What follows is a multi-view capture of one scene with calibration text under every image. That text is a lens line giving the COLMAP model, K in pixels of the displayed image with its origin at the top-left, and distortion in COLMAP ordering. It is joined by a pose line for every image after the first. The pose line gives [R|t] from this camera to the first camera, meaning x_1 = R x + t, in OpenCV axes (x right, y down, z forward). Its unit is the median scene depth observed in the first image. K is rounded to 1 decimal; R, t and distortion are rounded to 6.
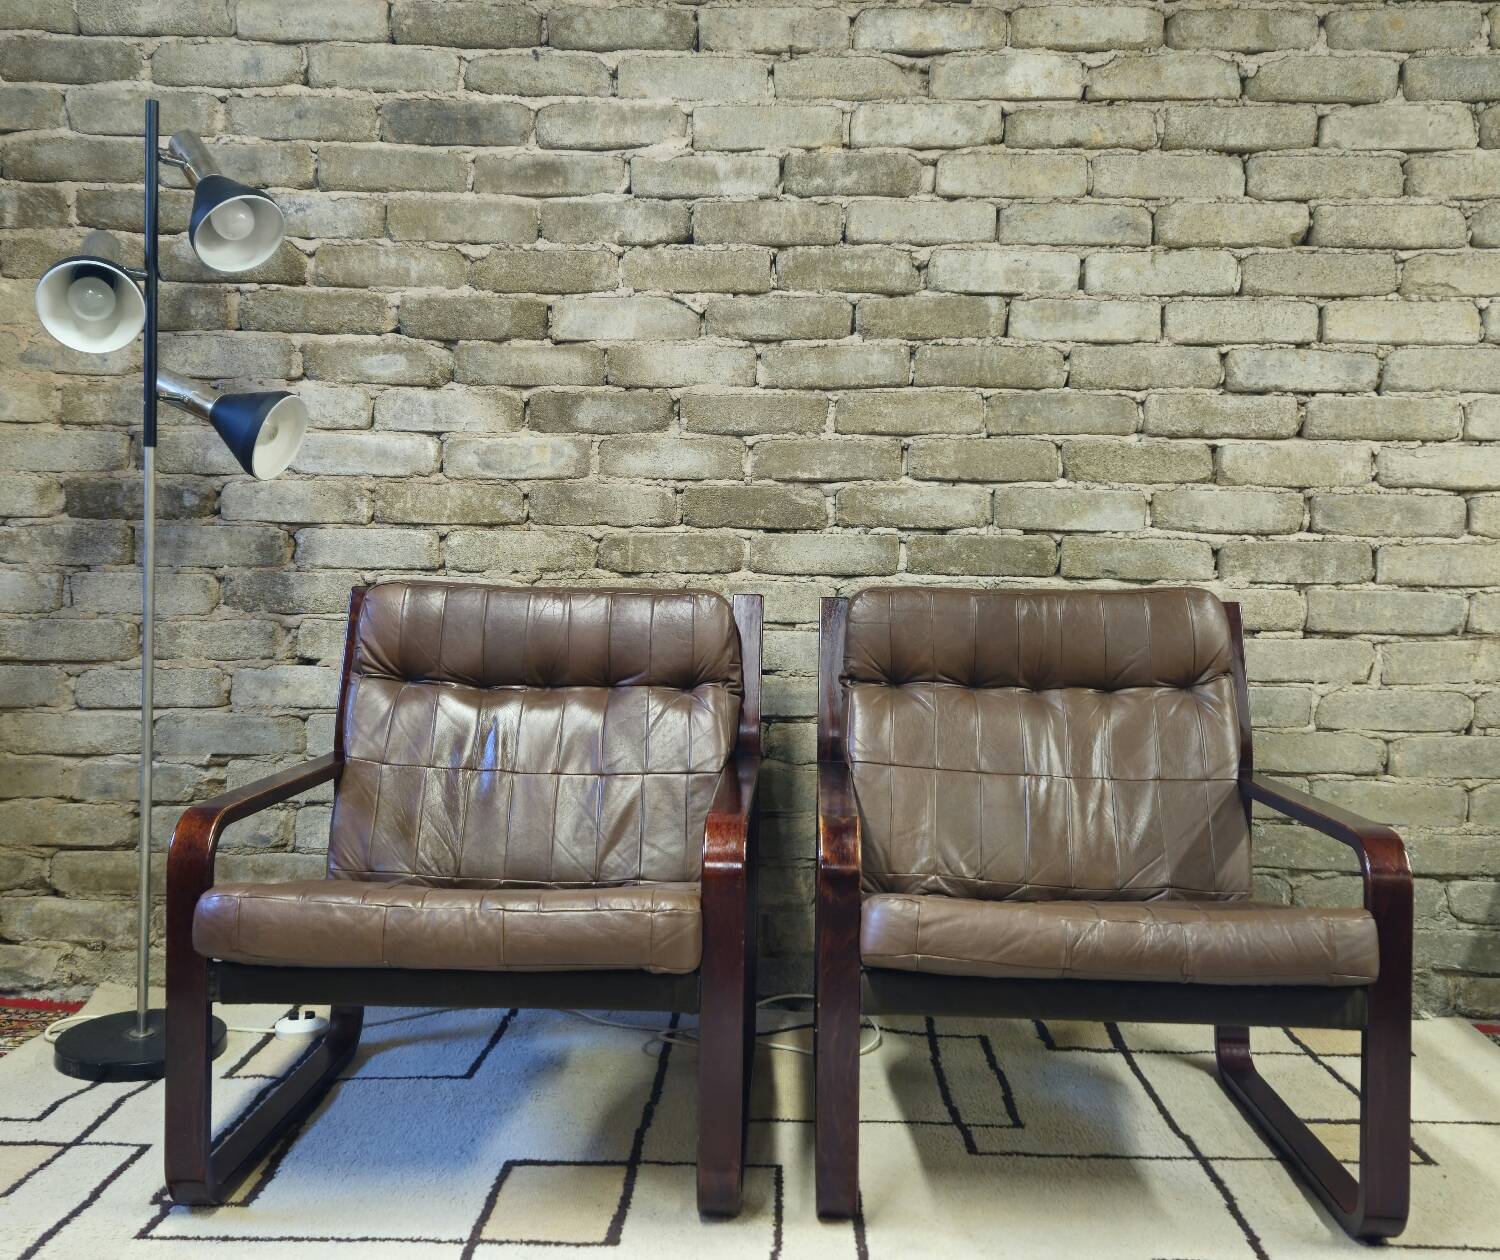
lens RADIAL K [[1506.3, 0, 747.2], [0, 1506.3, 613.5], [0, 0, 1]] dist [0.064664, 0.000000]
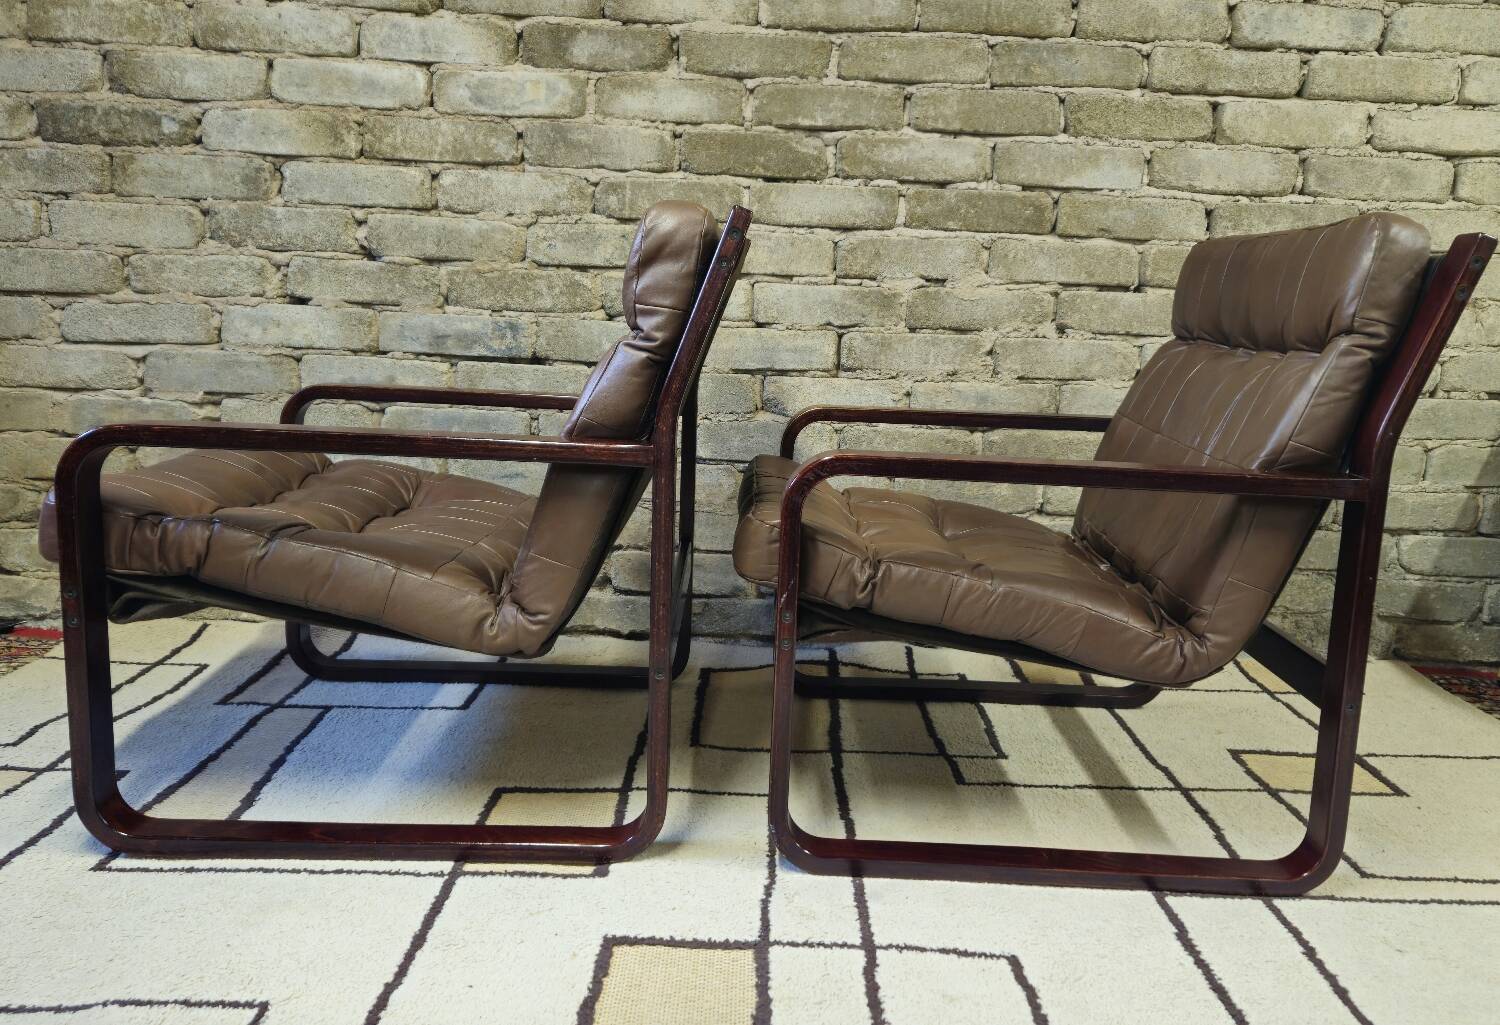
lens RADIAL K [[1228.1, 0, 787.4], [0, 1228.1, 502.1], [0, 0, 1]] dist [0.072036, -0.058412]
pose [[0.998743, 0.017122, 0.047106, -0.007634], [-0.023153, 0.991160, 0.130637, 0.049239], [-0.044452, -0.131563, 0.990311, 0.166742]]
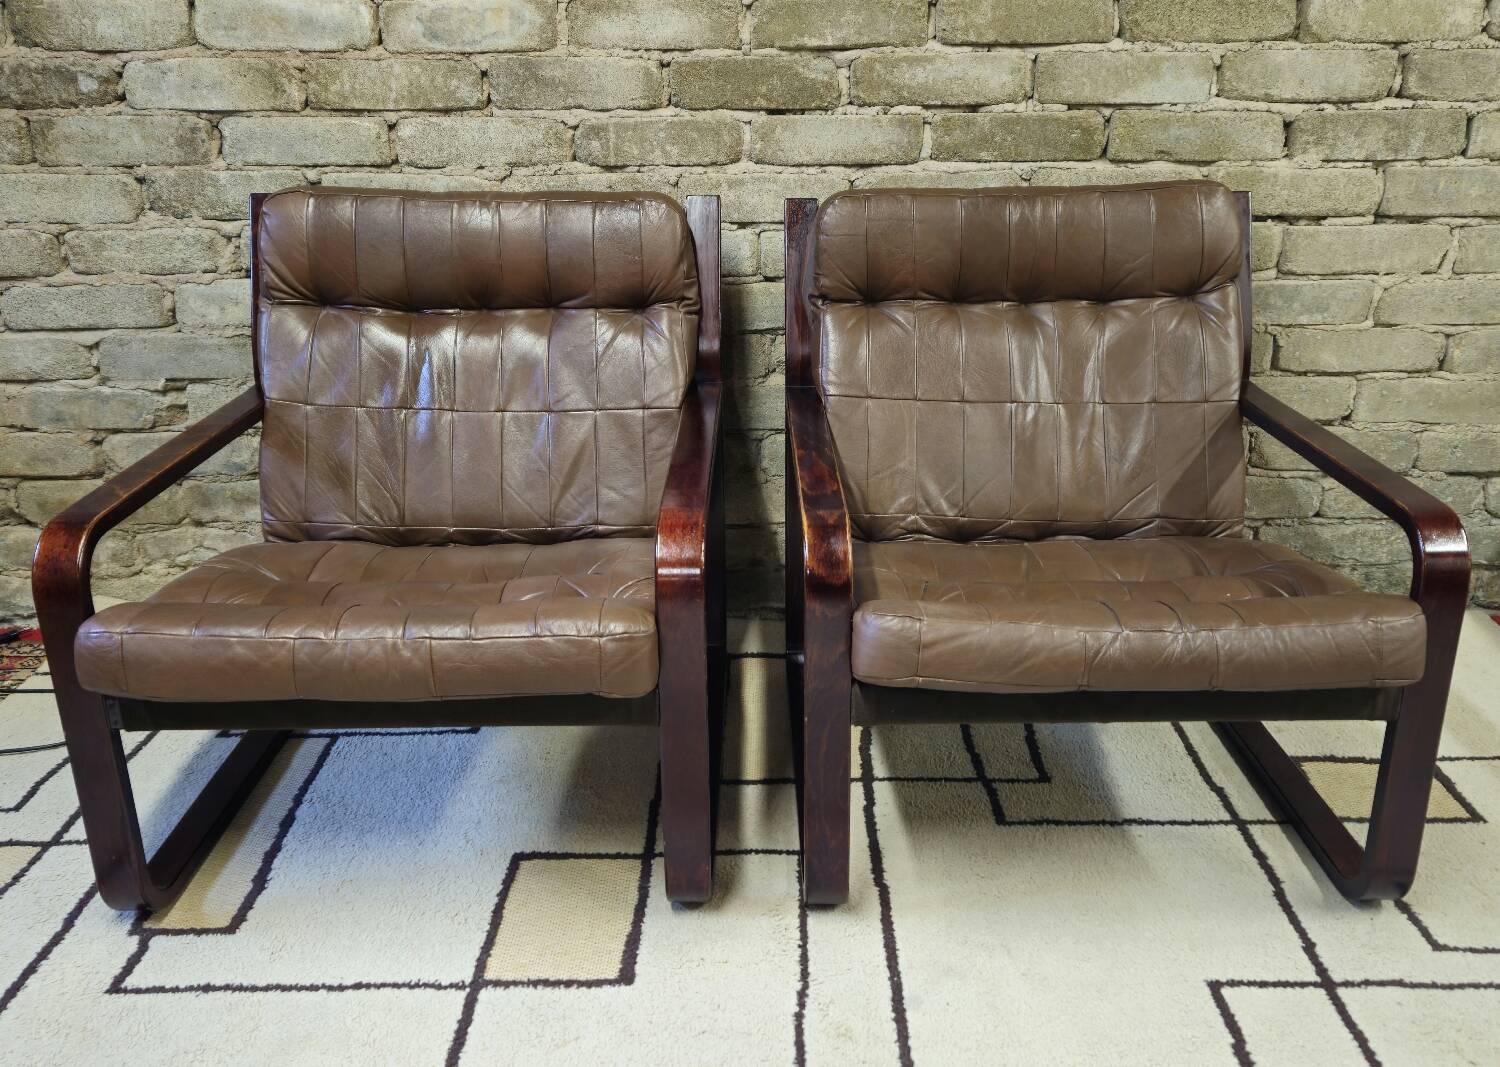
lens RADIAL K [[1286.6, 0, 762.4], [0, 1286.6, 521.3], [0, 0, 1]] dist [0.067363, -0.049123]
pose [[0.999626, -0.024768, 0.011608, -0.005475], [0.019804, 0.948059, 0.317477, -0.068460], [-0.018868, -0.317128, 0.948195, 0.226482]]
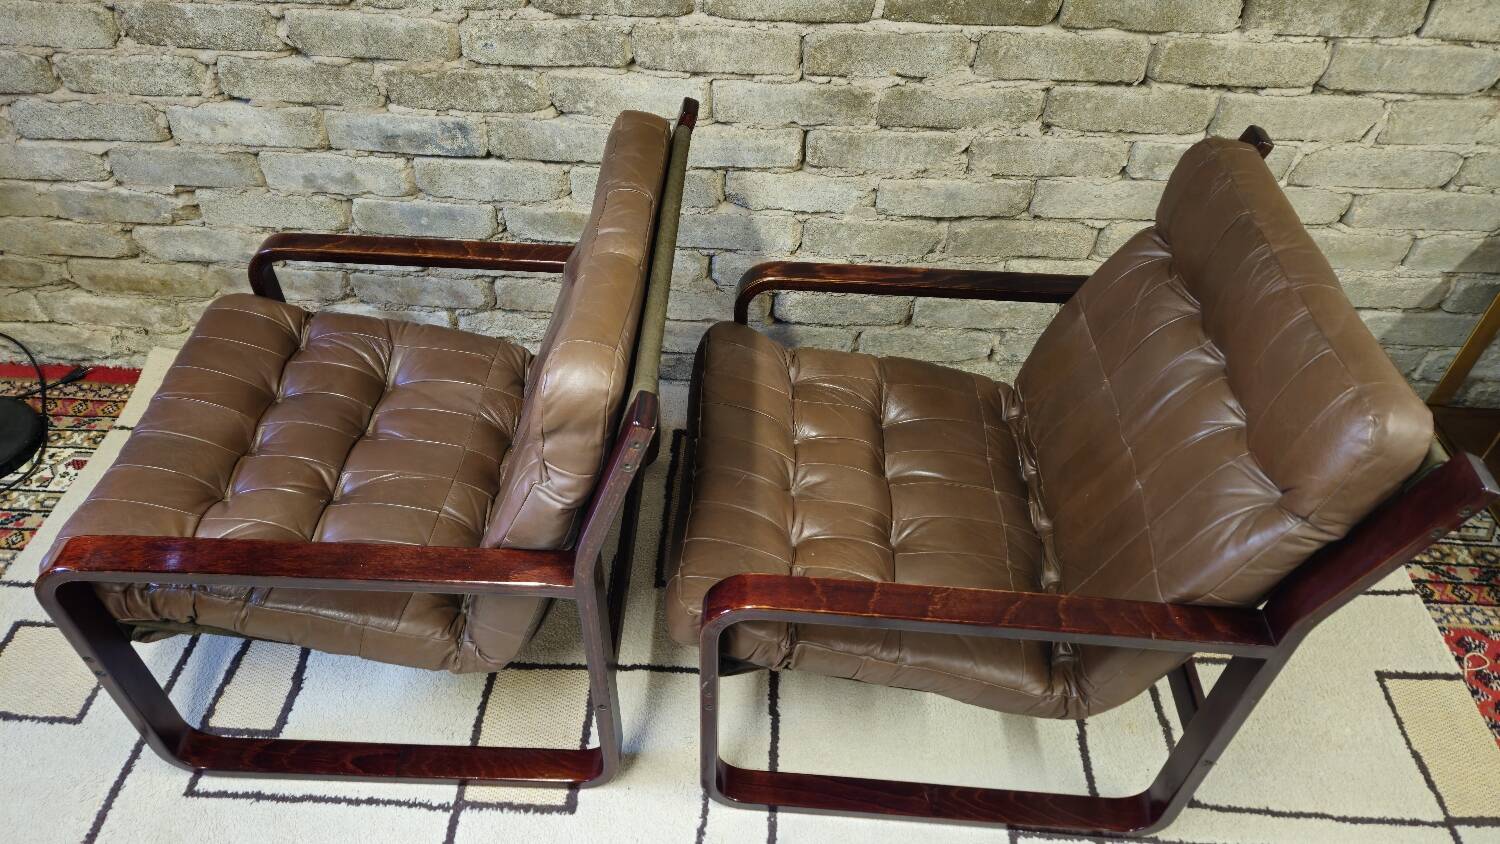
lens RADIAL K [[1009.4, 0, 731.8], [0, 1009.4, 427.9], [0, 0, 1]] dist [0.058025, -0.040863]
pose [[0.999631, 0.019599, -0.018804, 0.034360], [-0.002052, 0.744835, 0.667246, -0.245549], [0.027084, -0.666961, 0.744600, 0.399389]]
